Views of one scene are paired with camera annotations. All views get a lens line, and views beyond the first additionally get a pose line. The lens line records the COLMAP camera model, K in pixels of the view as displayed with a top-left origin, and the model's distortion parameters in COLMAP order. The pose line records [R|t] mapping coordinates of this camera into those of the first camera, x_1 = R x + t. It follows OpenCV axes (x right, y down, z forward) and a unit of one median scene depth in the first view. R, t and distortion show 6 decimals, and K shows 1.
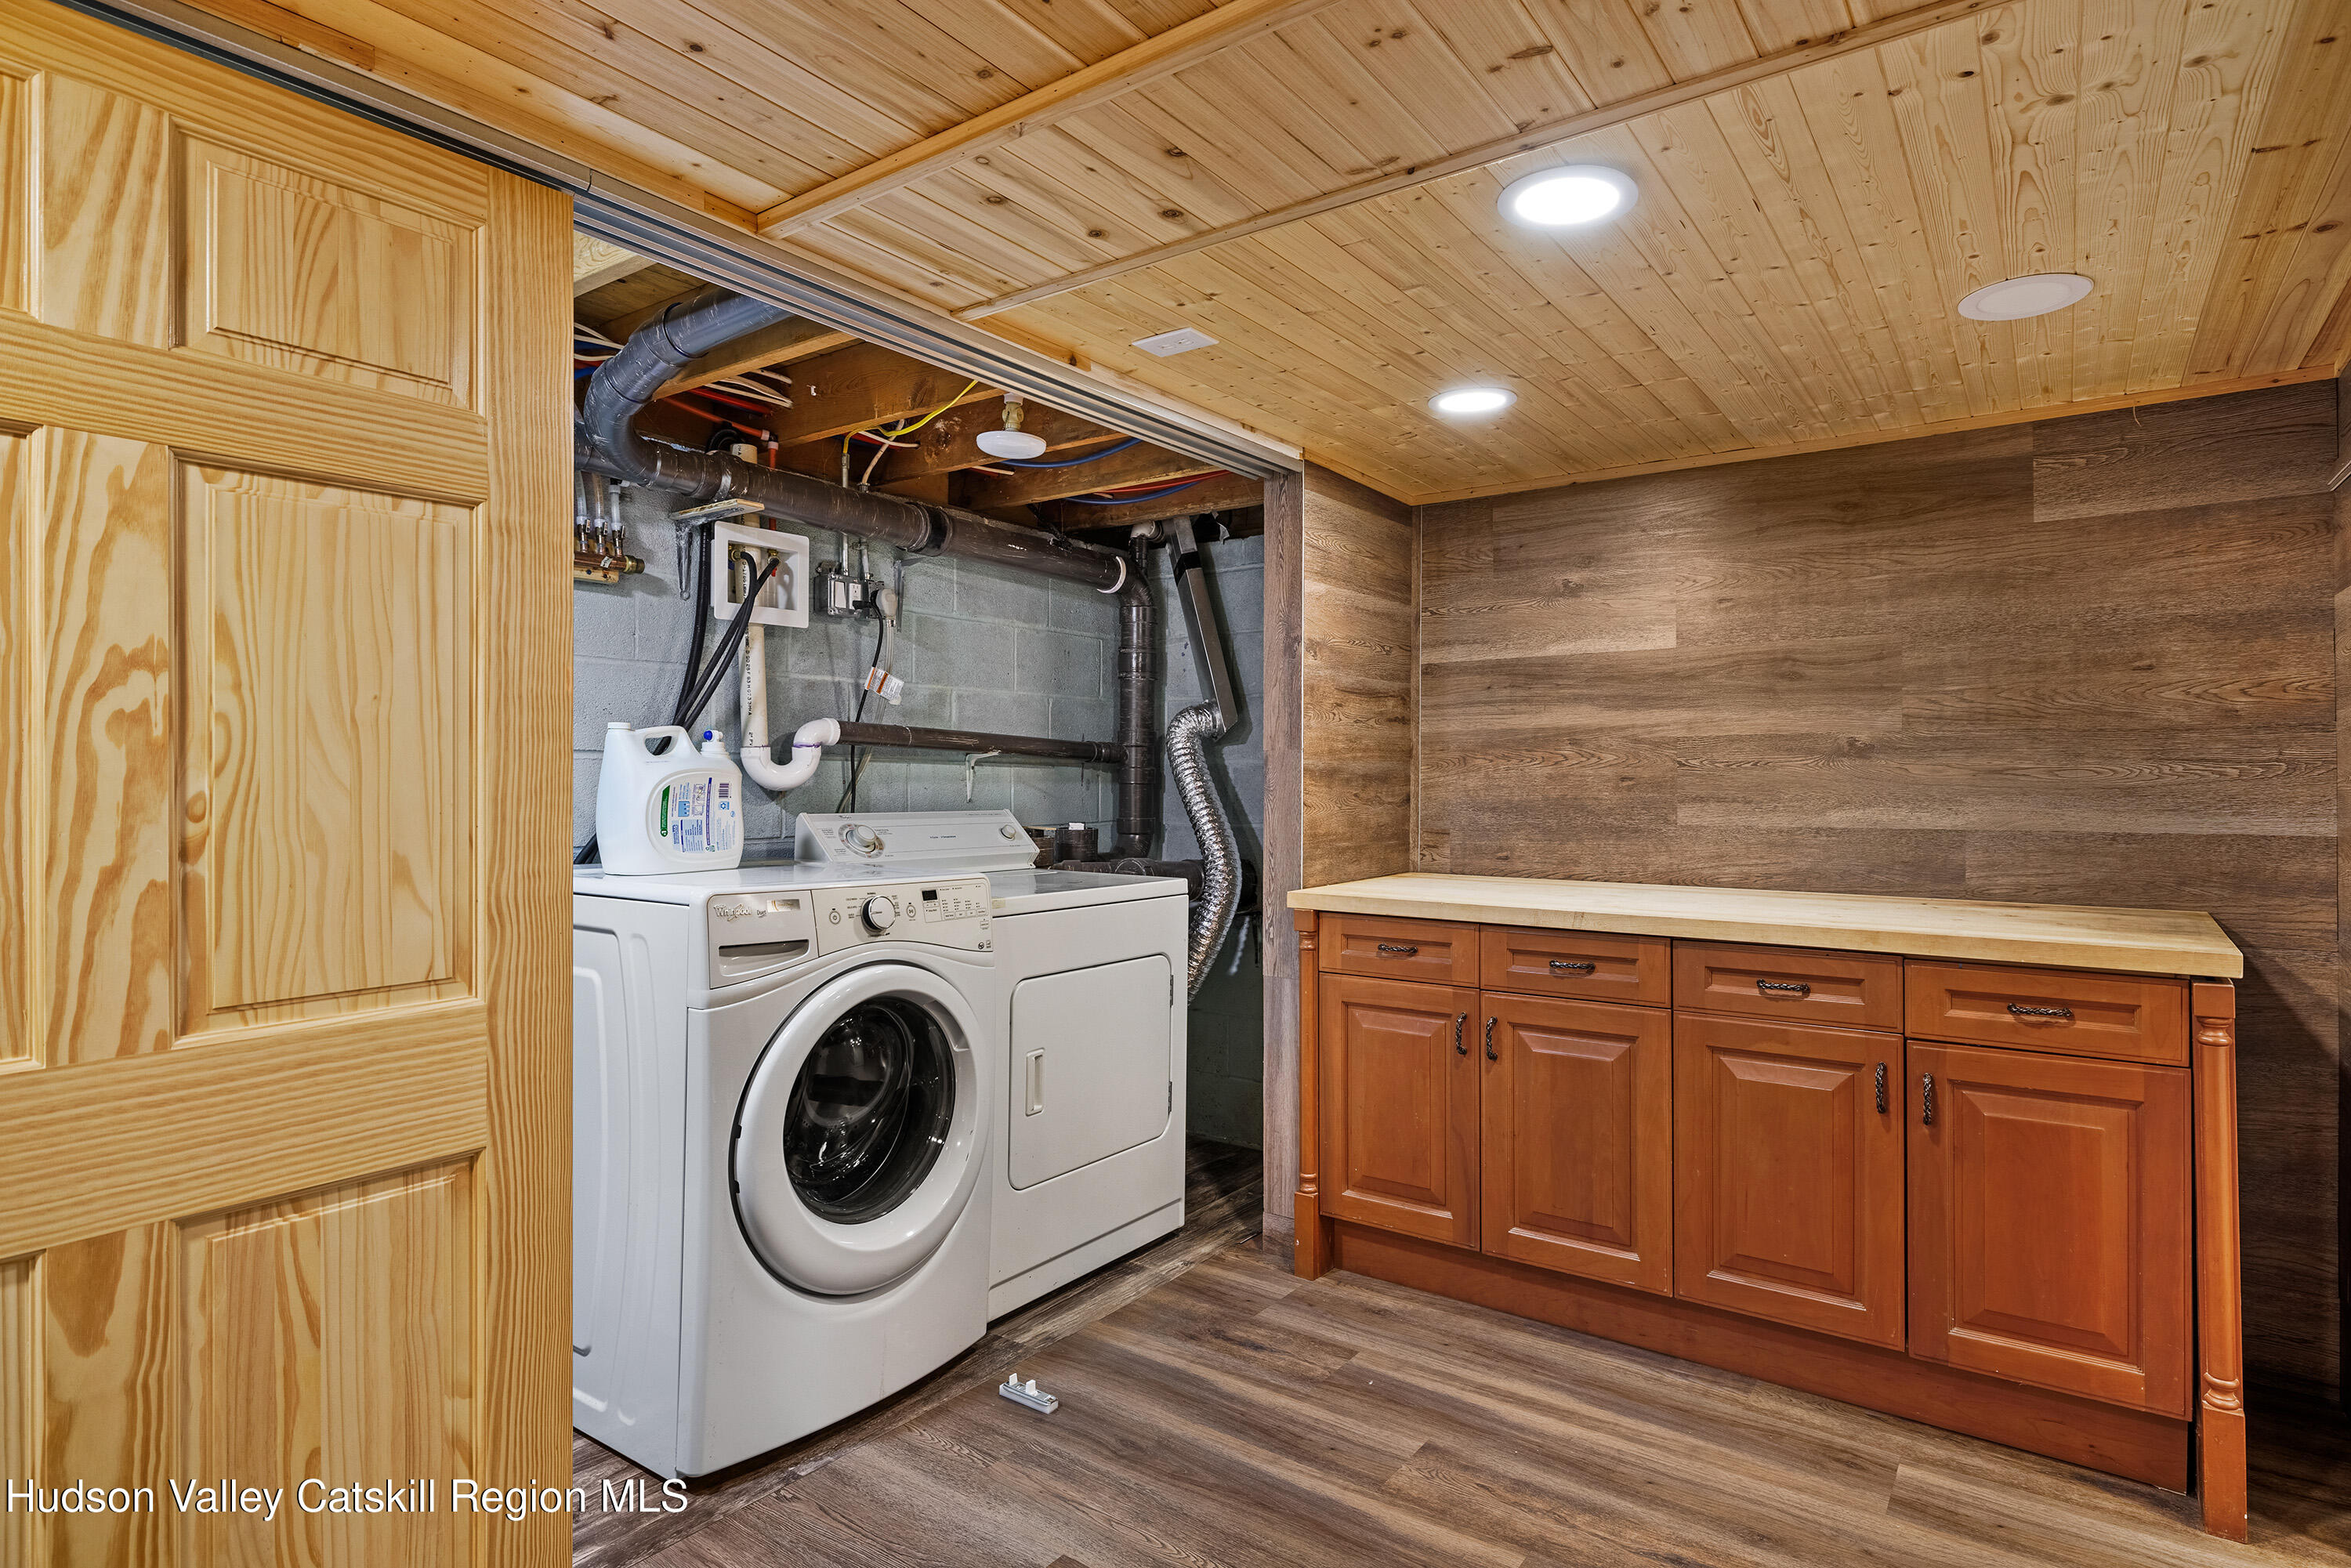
lens RADIAL K [[1240.3, 0, 1163.5], [0, 1240.3, 769.6], [0, 0, 1]] dist [-0.004527, 0.001657]
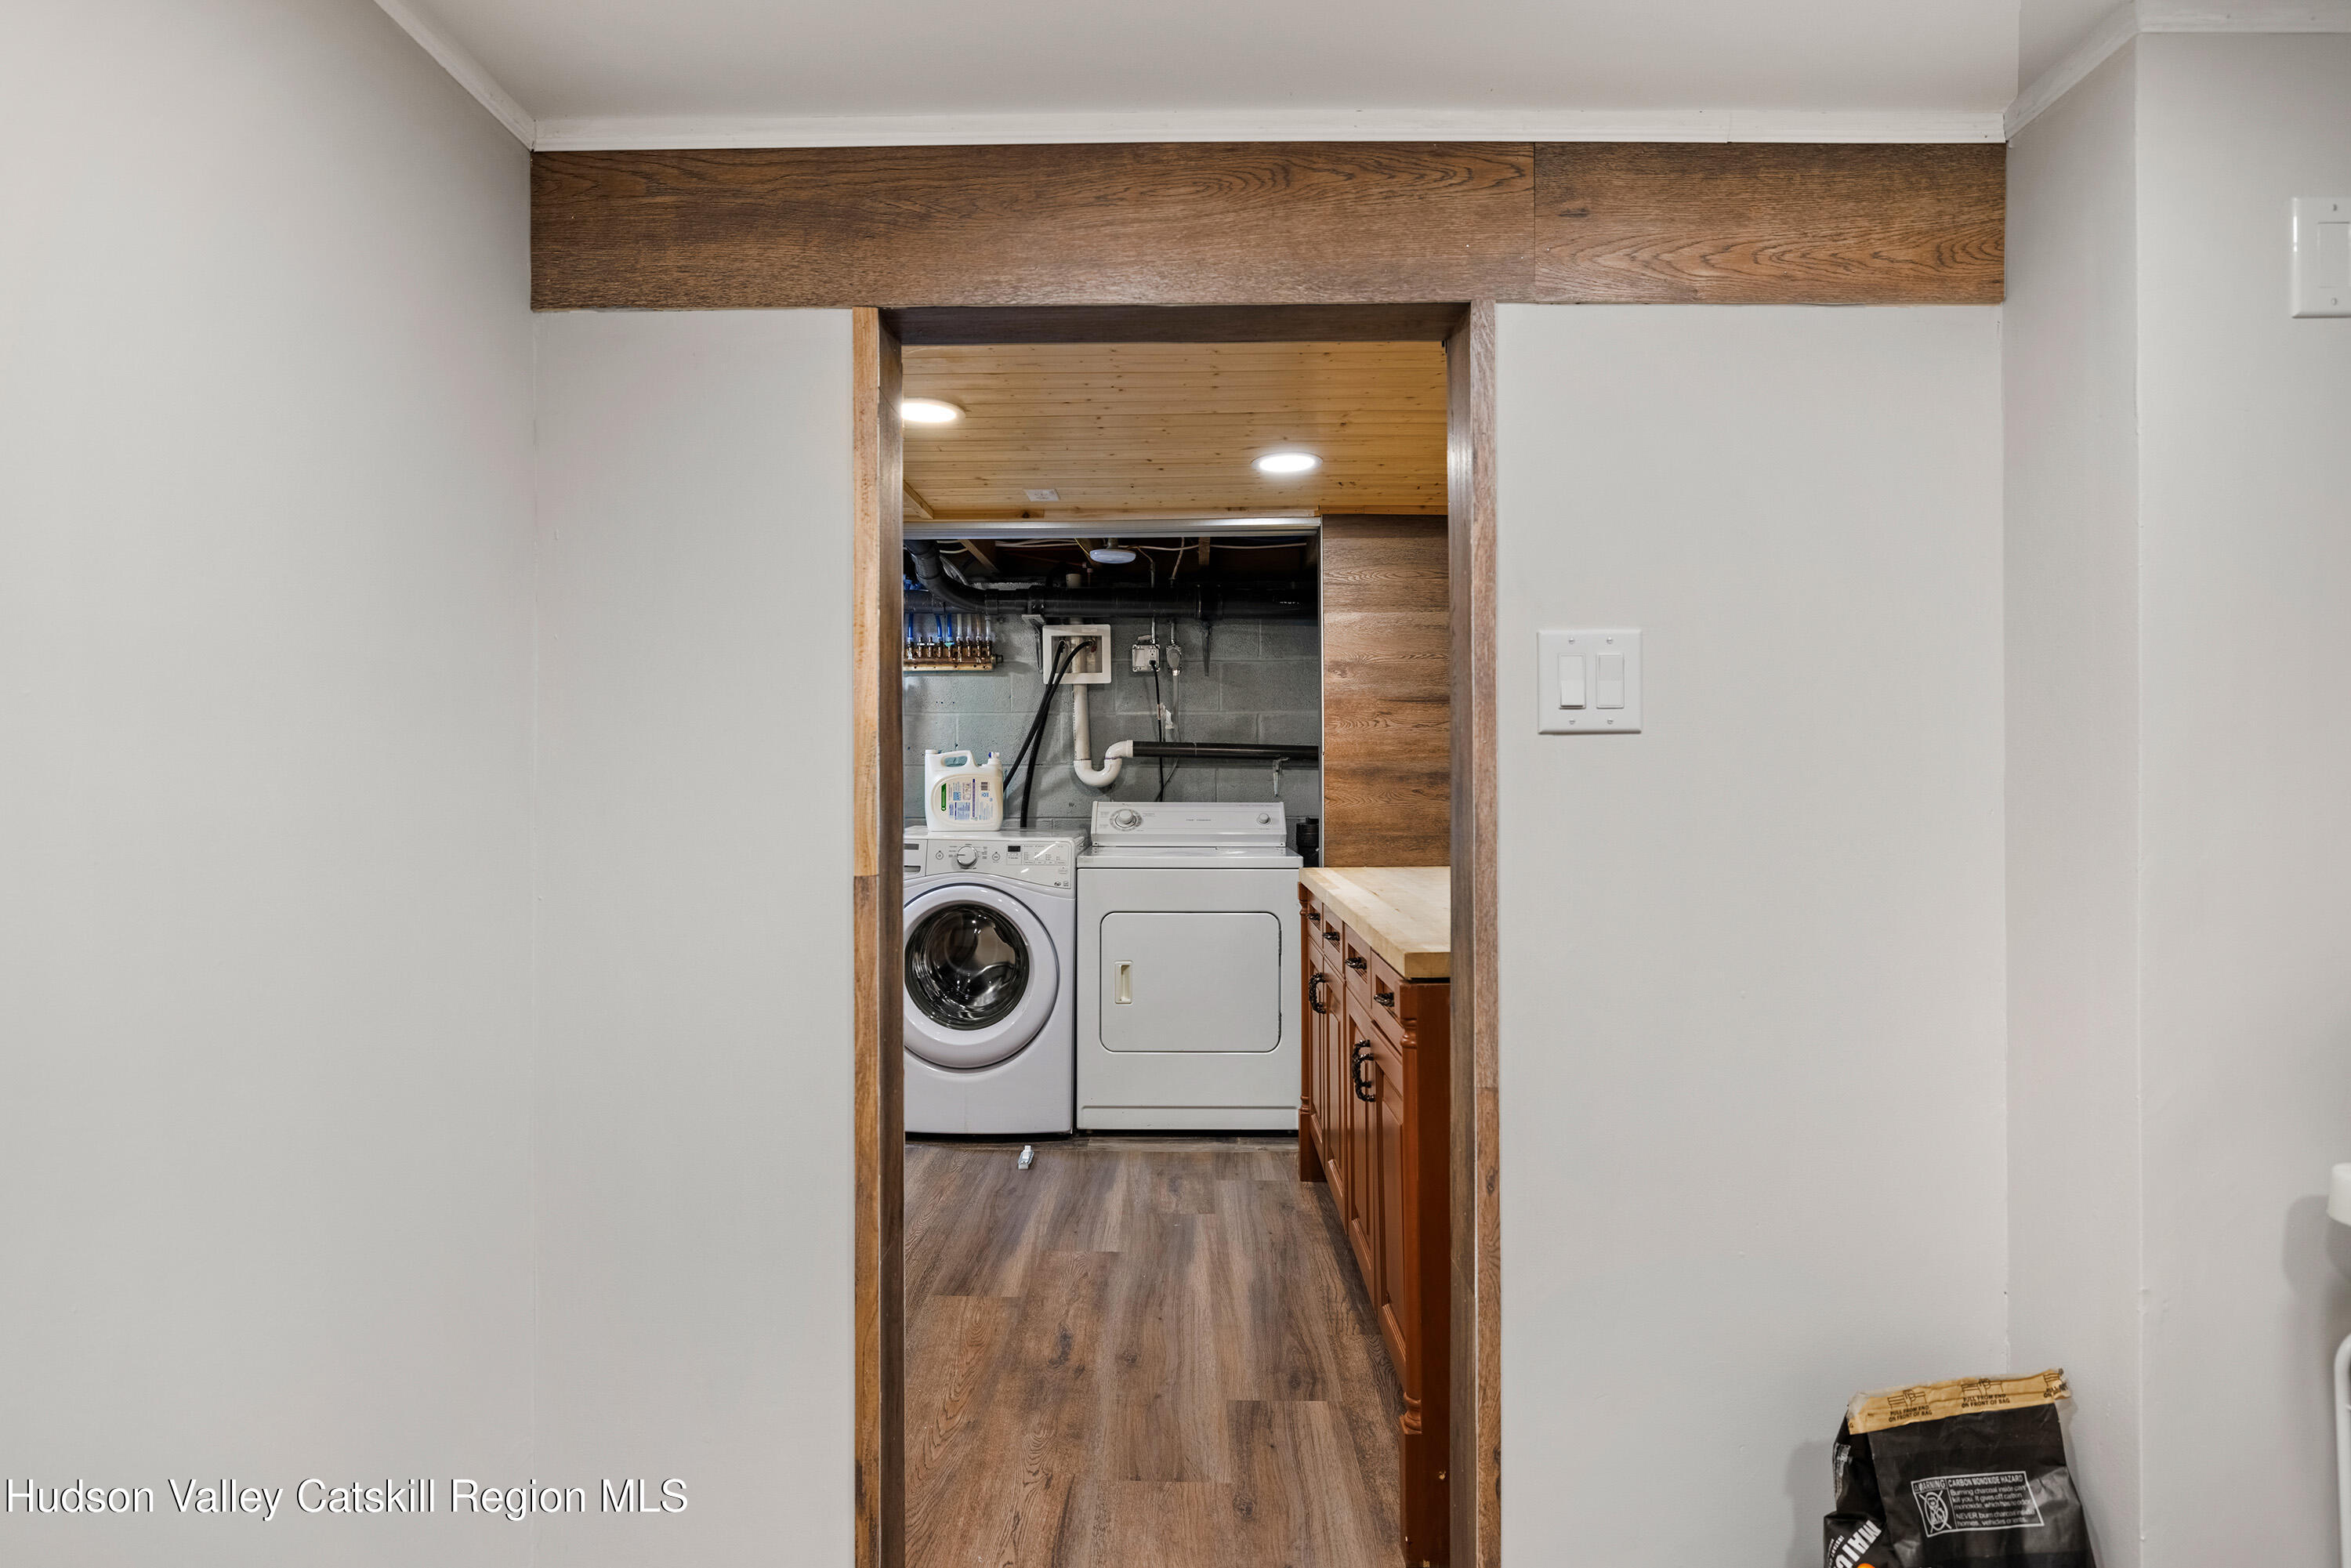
lens RADIAL K [[1151.6, 0, 1162.3], [0, 1151.6, 794.7], [0, 0, 1]] dist [0.005575, 0.000936]
pose [[0.583797, 0.004177, -0.811889, 1.046149], [0.008431, 0.999902, 0.011207, 0.011986], [0.811856, -0.013387, 0.583704, 0.234495]]
